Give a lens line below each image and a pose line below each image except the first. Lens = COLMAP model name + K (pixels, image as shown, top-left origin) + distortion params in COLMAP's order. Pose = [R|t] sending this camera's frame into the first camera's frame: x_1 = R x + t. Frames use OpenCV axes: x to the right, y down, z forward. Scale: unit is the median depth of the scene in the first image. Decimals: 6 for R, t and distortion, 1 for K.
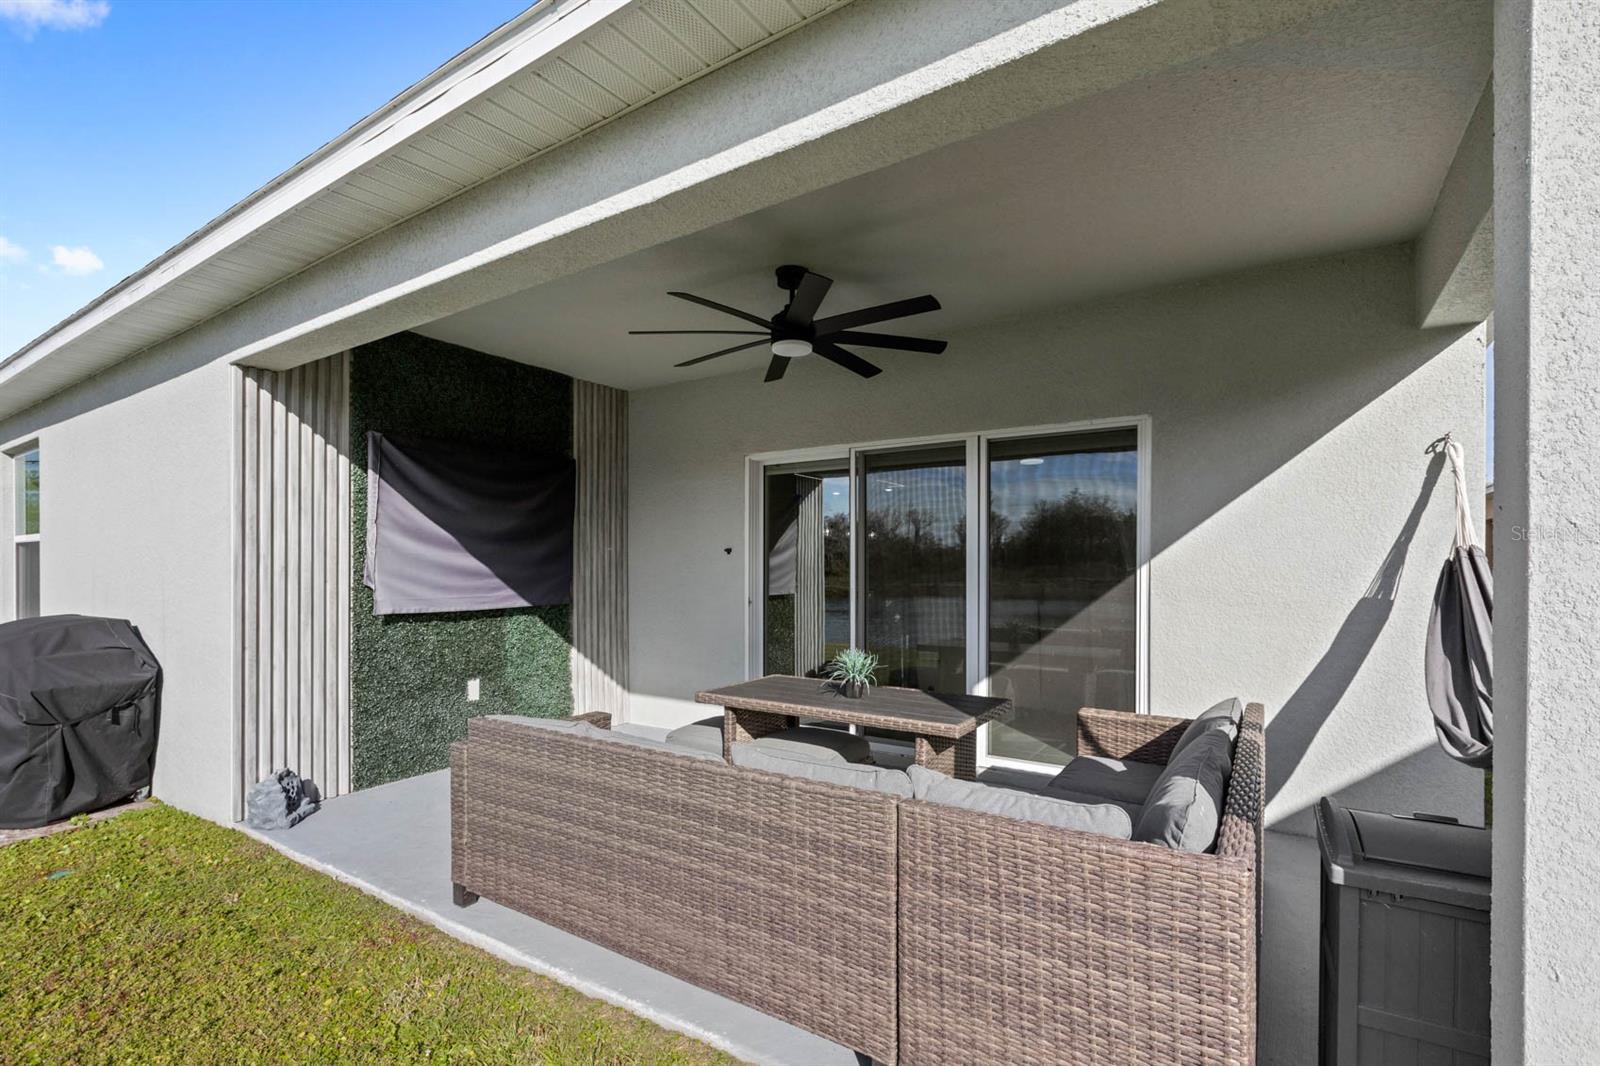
lens RADIAL K [[722.8, 0, 809.7], [0, 722.8, 568.8], [0, 0, 1]] dist [0.001582, 0.000327]
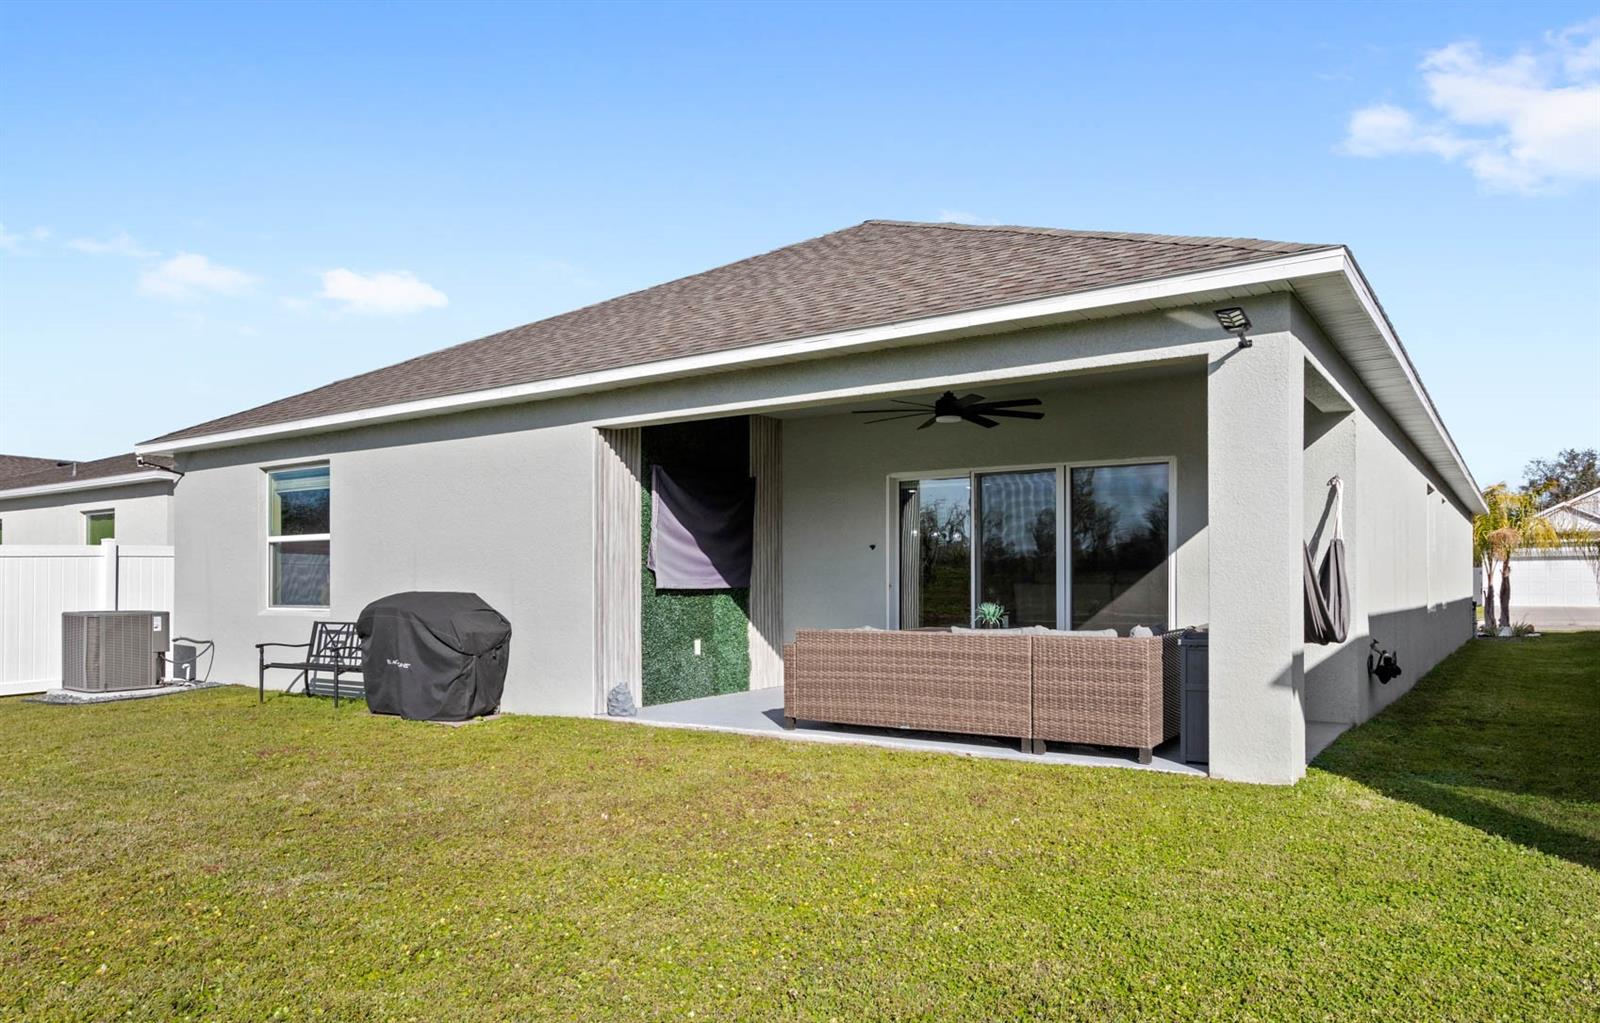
lens RADIAL K [[1067.5, 0, 795.8], [0, 1067.5, 585.6], [0, 0, 1]] dist [-0.004859, -0.001062]
pose [[0.999777, 0.000101, -0.021101, -0.258597], [-0.000143, 0.999998, -0.001965, 0.060037], [0.021101, 0.001968, 0.999775, -1.143200]]
